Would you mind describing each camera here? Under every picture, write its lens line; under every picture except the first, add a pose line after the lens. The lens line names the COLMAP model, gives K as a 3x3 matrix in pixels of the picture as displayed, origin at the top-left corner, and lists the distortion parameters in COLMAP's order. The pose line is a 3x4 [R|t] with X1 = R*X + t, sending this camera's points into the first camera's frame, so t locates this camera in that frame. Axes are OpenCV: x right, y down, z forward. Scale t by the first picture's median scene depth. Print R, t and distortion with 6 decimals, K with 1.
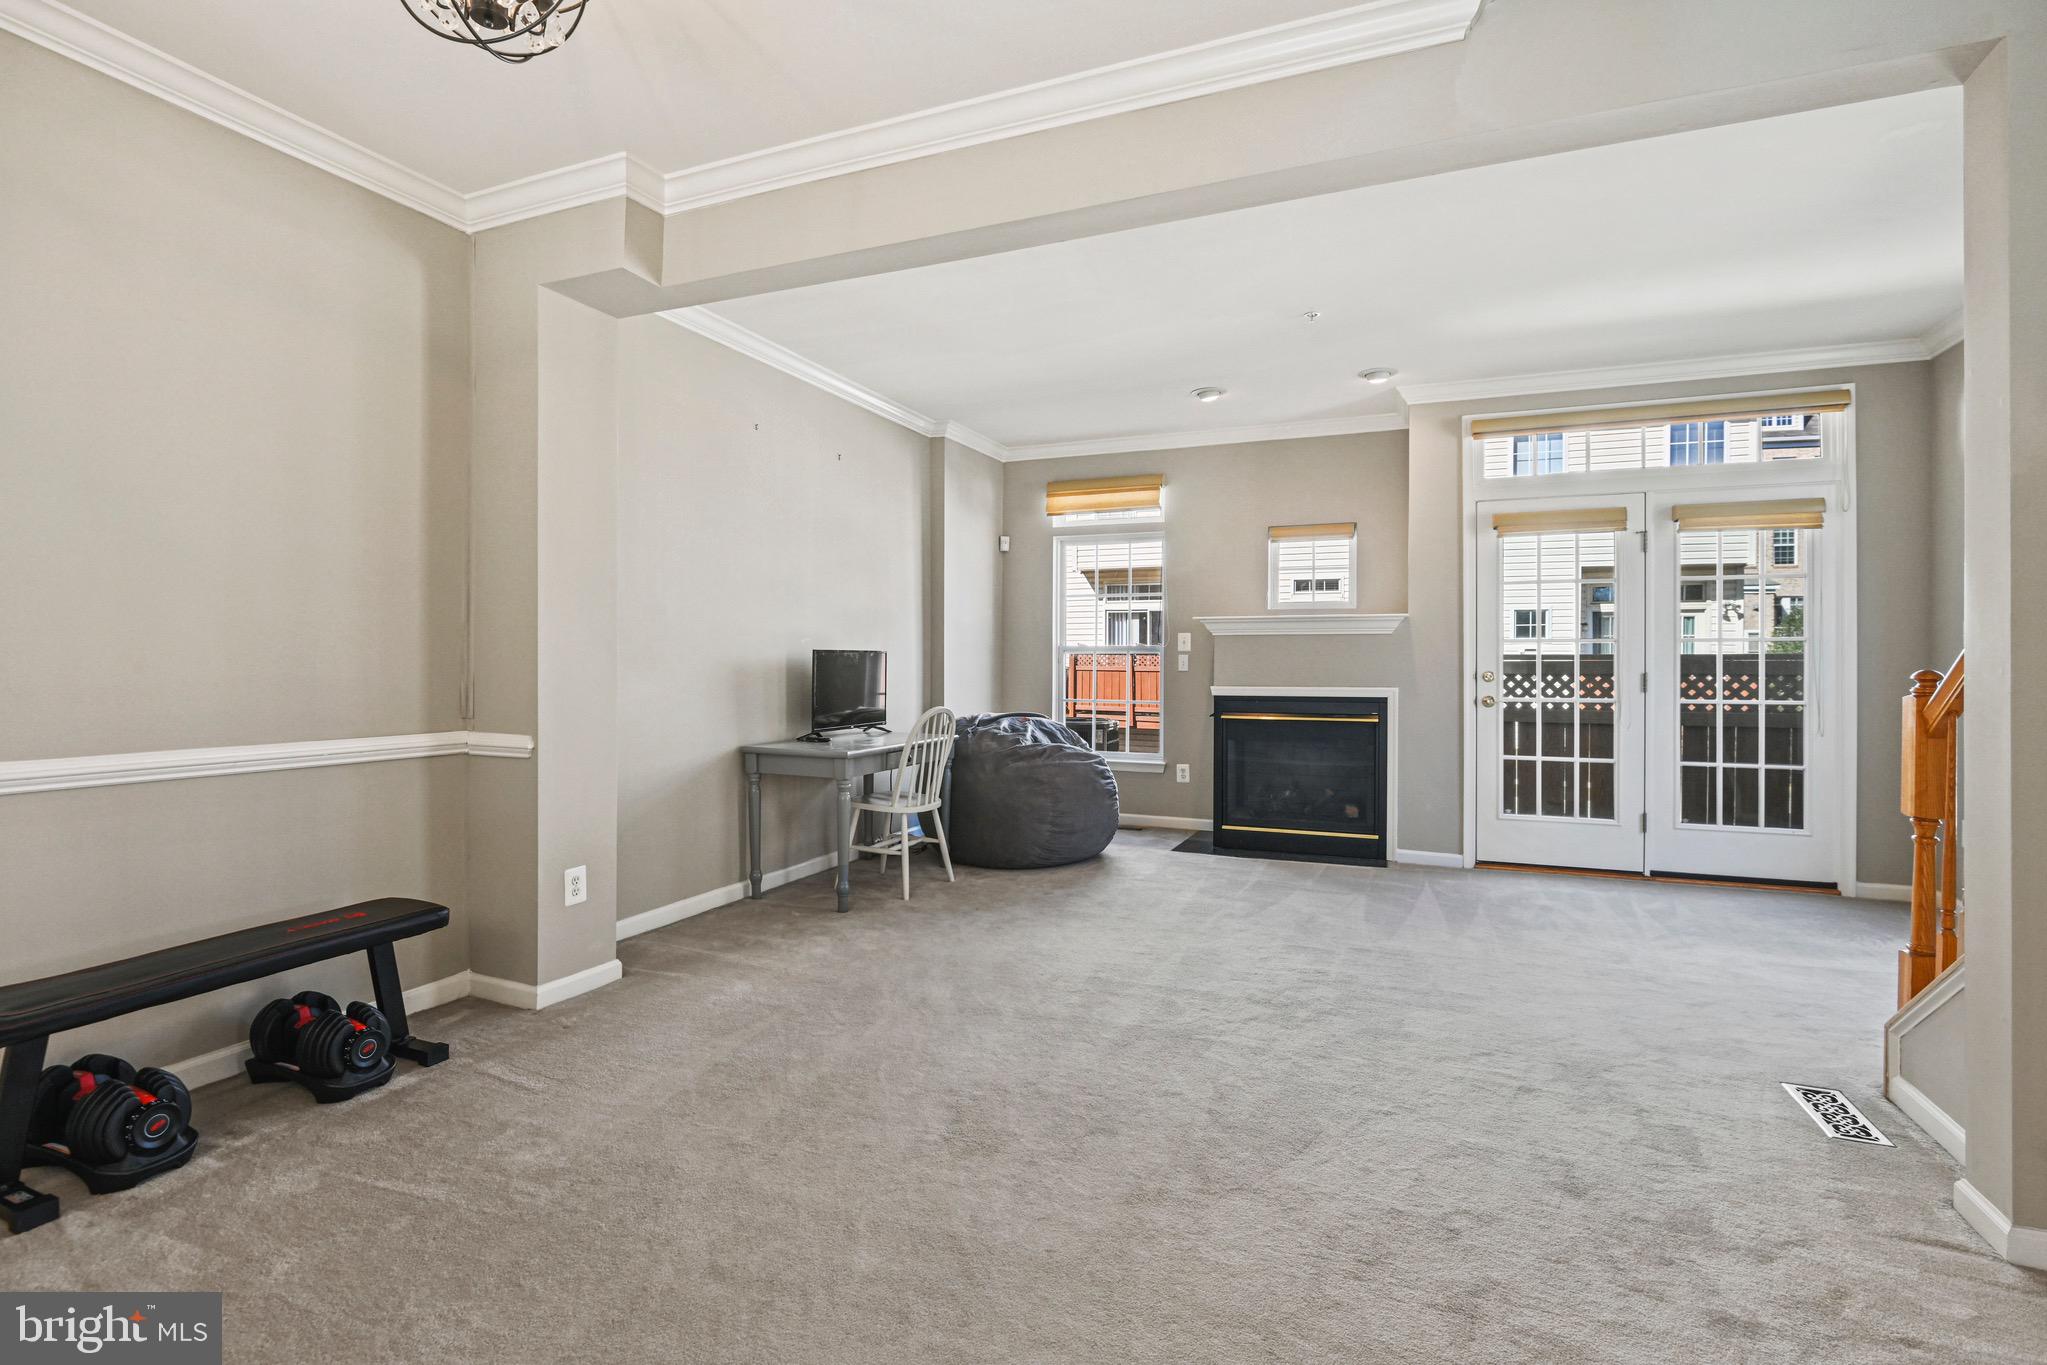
lens RADIAL K [[954.0, 0, 1015.8], [0, 954.0, 670.8], [0, 0, 1]] dist [-0.000646, -0.008986]
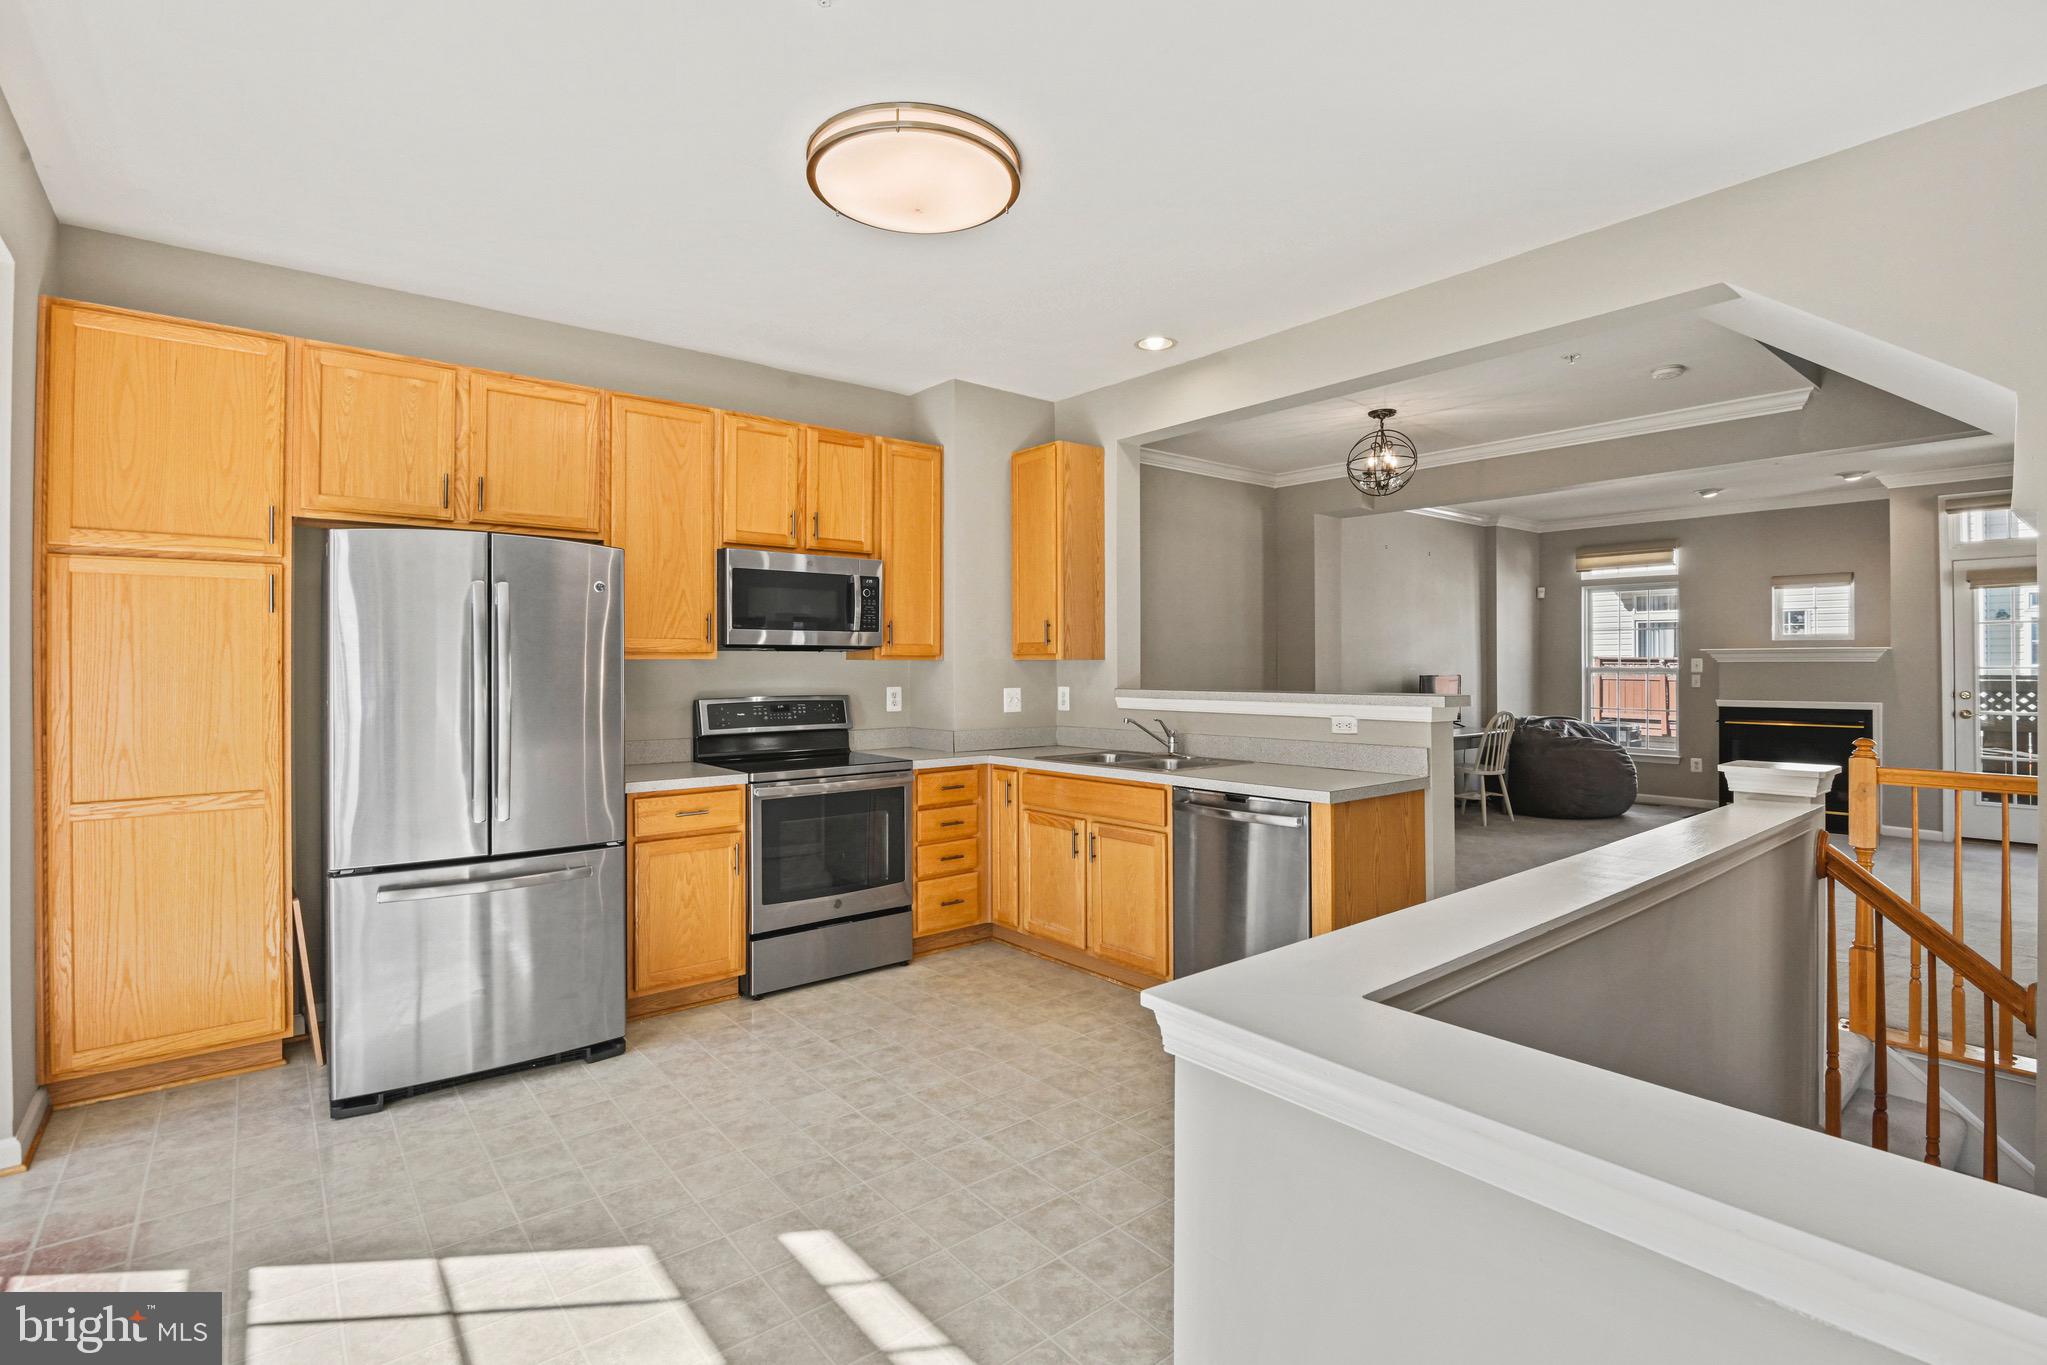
lens RADIAL K [[949.4, 0, 1031.7], [0, 949.4, 670.4], [0, 0, 1]] dist [0.001073, -0.015217]
pose [[0.888272, -0.001761, -0.459315, -0.048383], [-0.001584, 0.999975, -0.006897, -0.016431], [0.459316, 0.006854, 0.888247, -0.726261]]
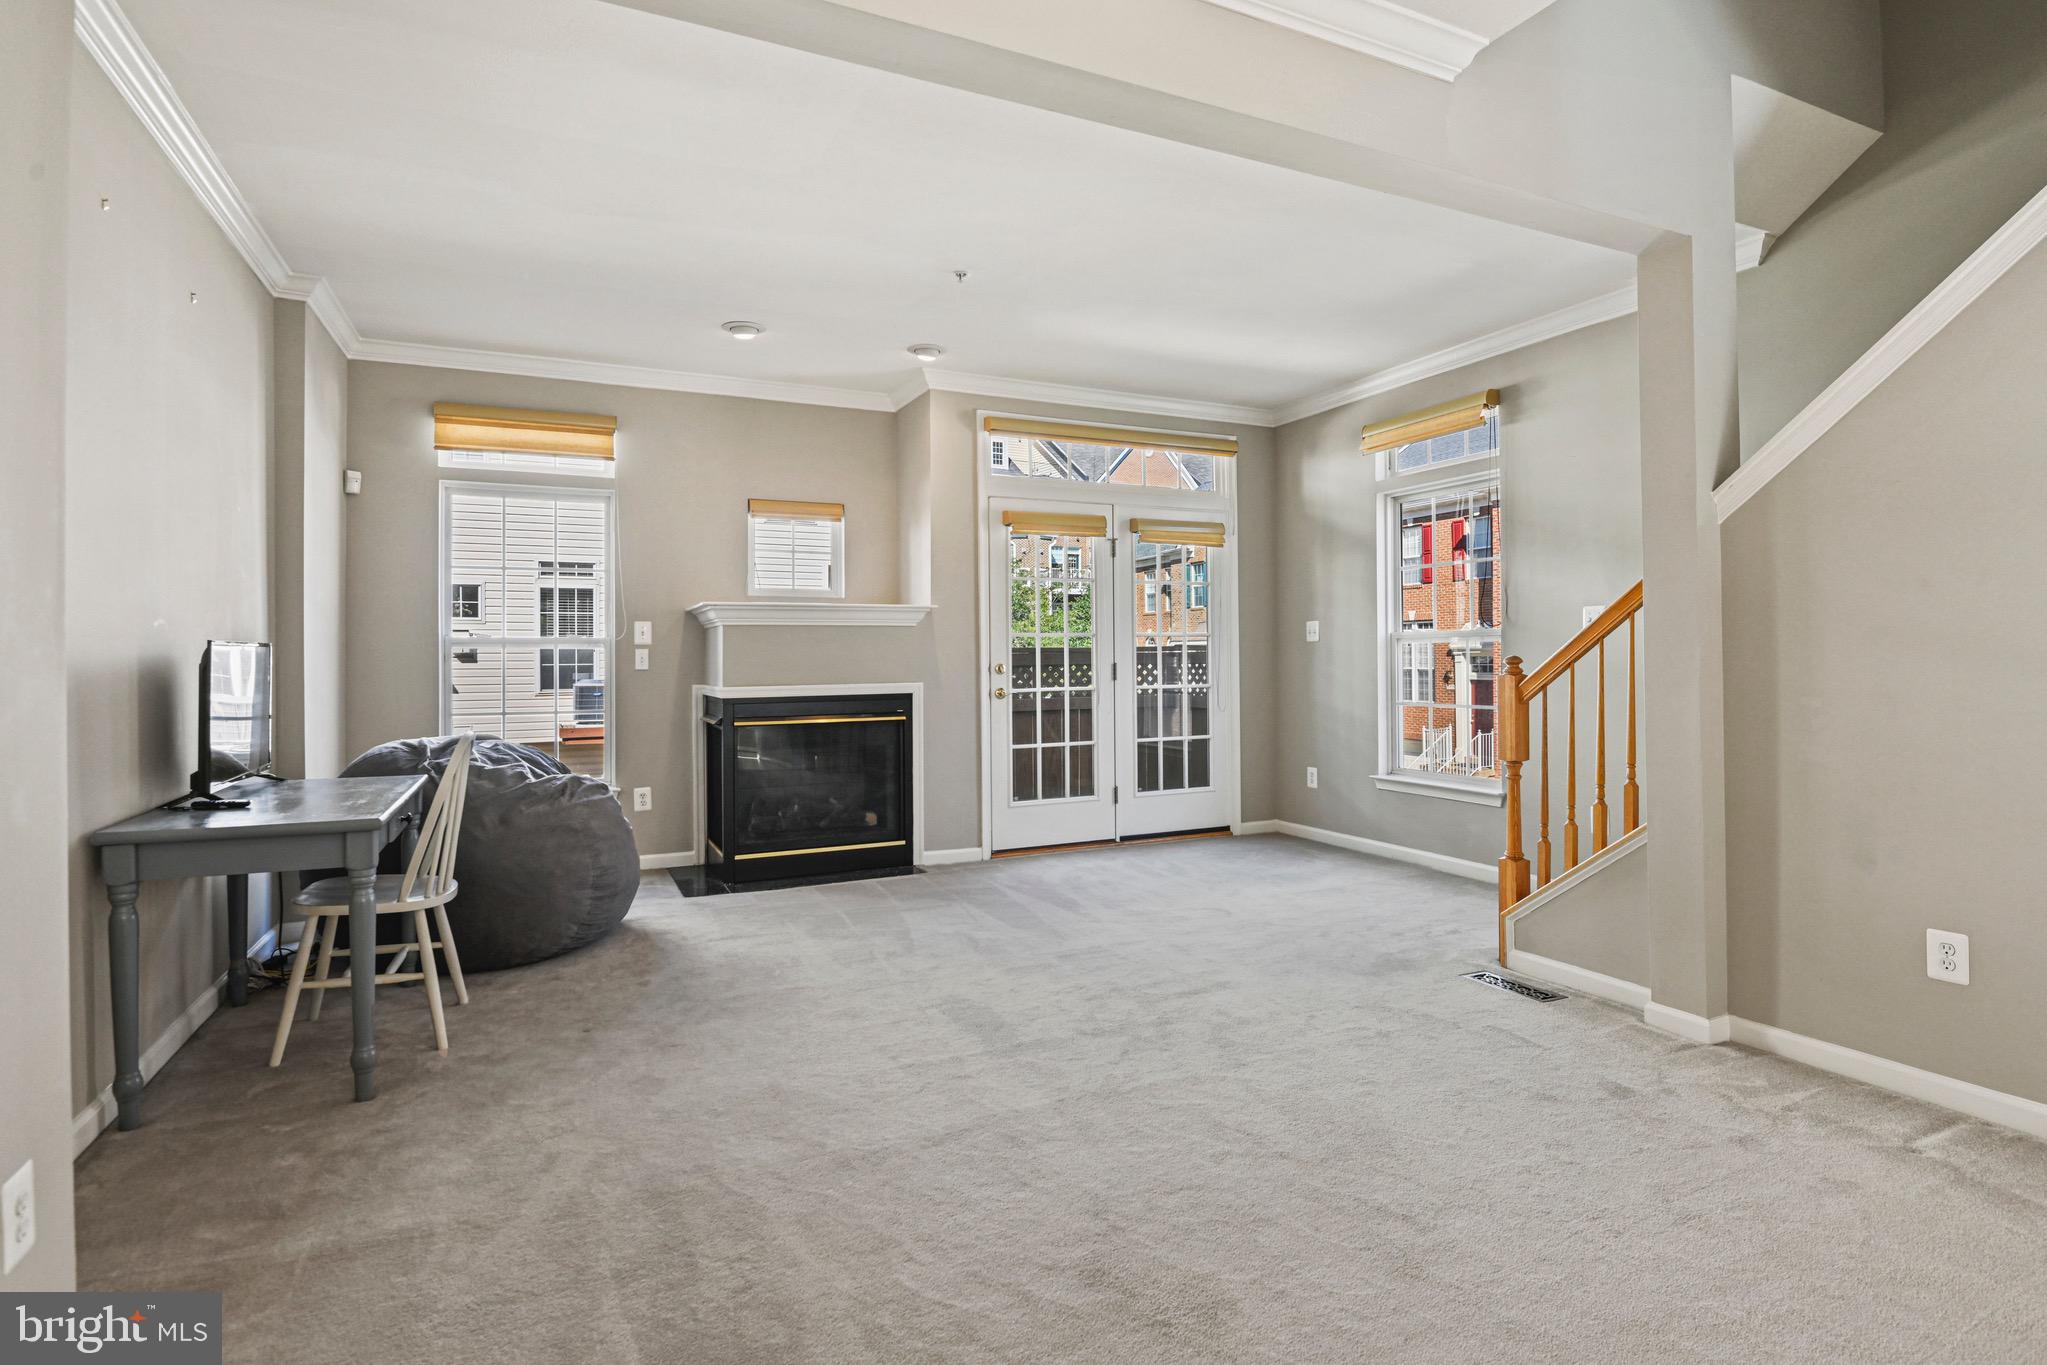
lens RADIAL K [[1030.6, 0, 1022.2], [0, 1030.6, 656.6], [0, 0, 1]] dist [-0.004785, -0.015999]
pose [[0.668695, -0.008298, 0.743490, -0.311953], [0.017166, 0.999843, -0.004279, -0.002161], [-0.743338, 0.015624, 0.668733, 0.246784]]
